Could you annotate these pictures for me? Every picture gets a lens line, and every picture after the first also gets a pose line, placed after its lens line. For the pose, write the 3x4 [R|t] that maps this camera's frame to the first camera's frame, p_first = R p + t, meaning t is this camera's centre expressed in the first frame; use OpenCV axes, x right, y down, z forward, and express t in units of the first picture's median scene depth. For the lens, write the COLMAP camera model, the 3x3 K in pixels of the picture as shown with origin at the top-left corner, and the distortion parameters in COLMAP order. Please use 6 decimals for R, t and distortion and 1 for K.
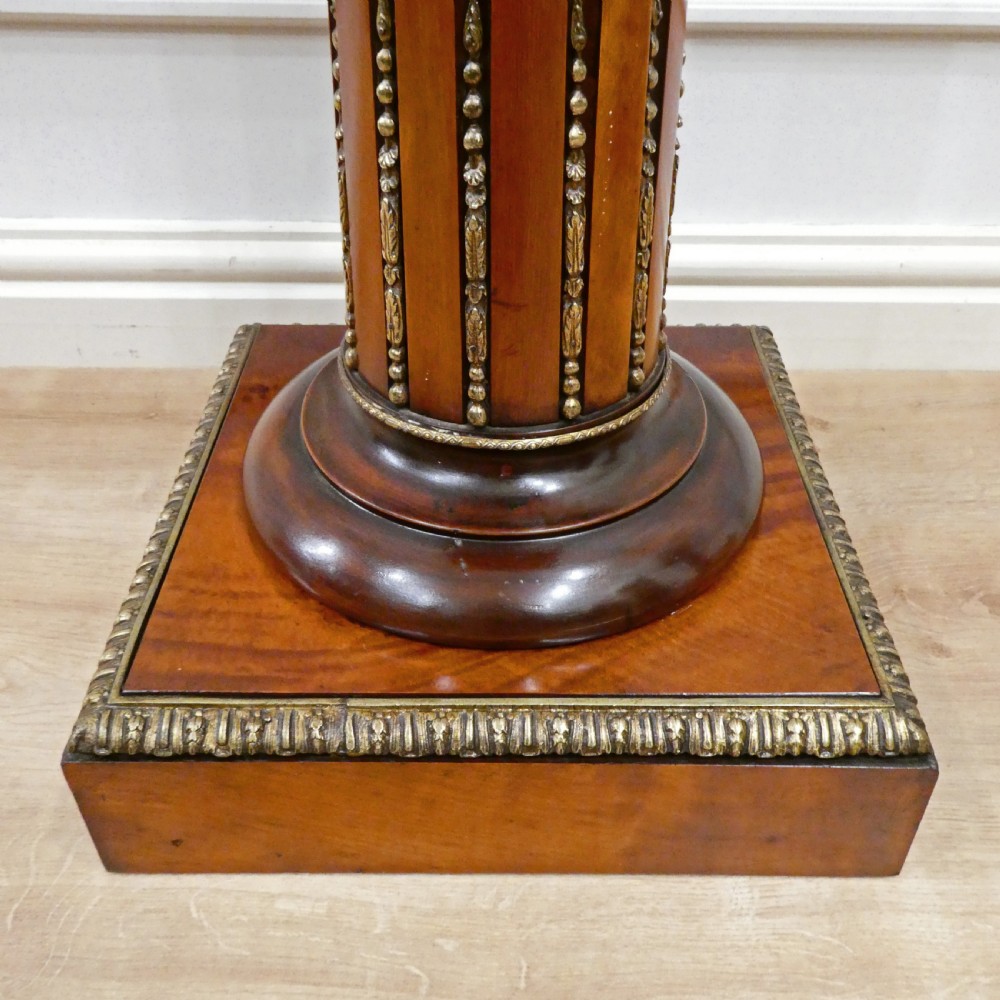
lens RADIAL K [[995.6, 0, 500.0], [0, 995.6, 500.0], [0, 0, 1]] dist [-0.009965, 0.008558]
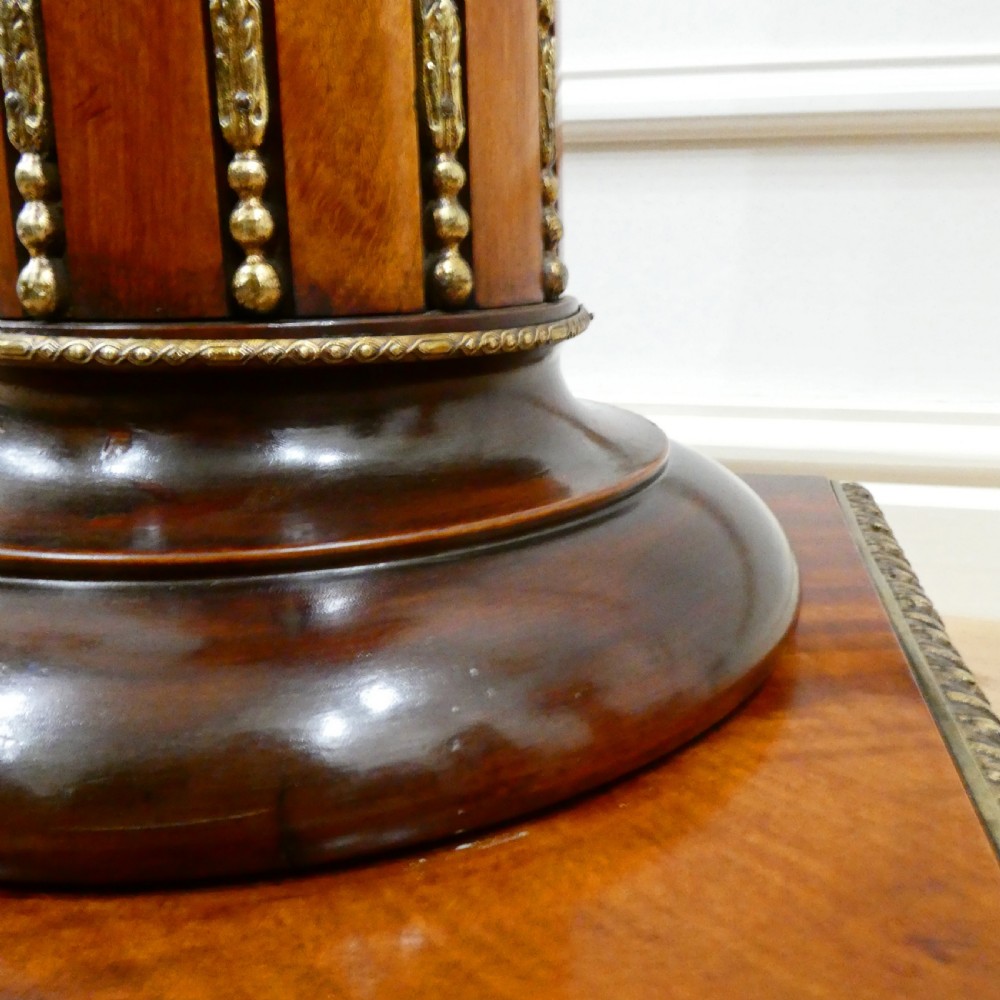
lens RADIAL K [[940.1, 0, 500.0], [0, 940.1, 500.0], [0, 0, 1]] dist [-0.001563, -0.001962]
pose [[0.979516, 0.045012, -0.196272, 0.243047], [-0.117343, 0.919692, -0.374697, 0.122292], [0.163644, 0.390053, 0.906134, 0.653553]]
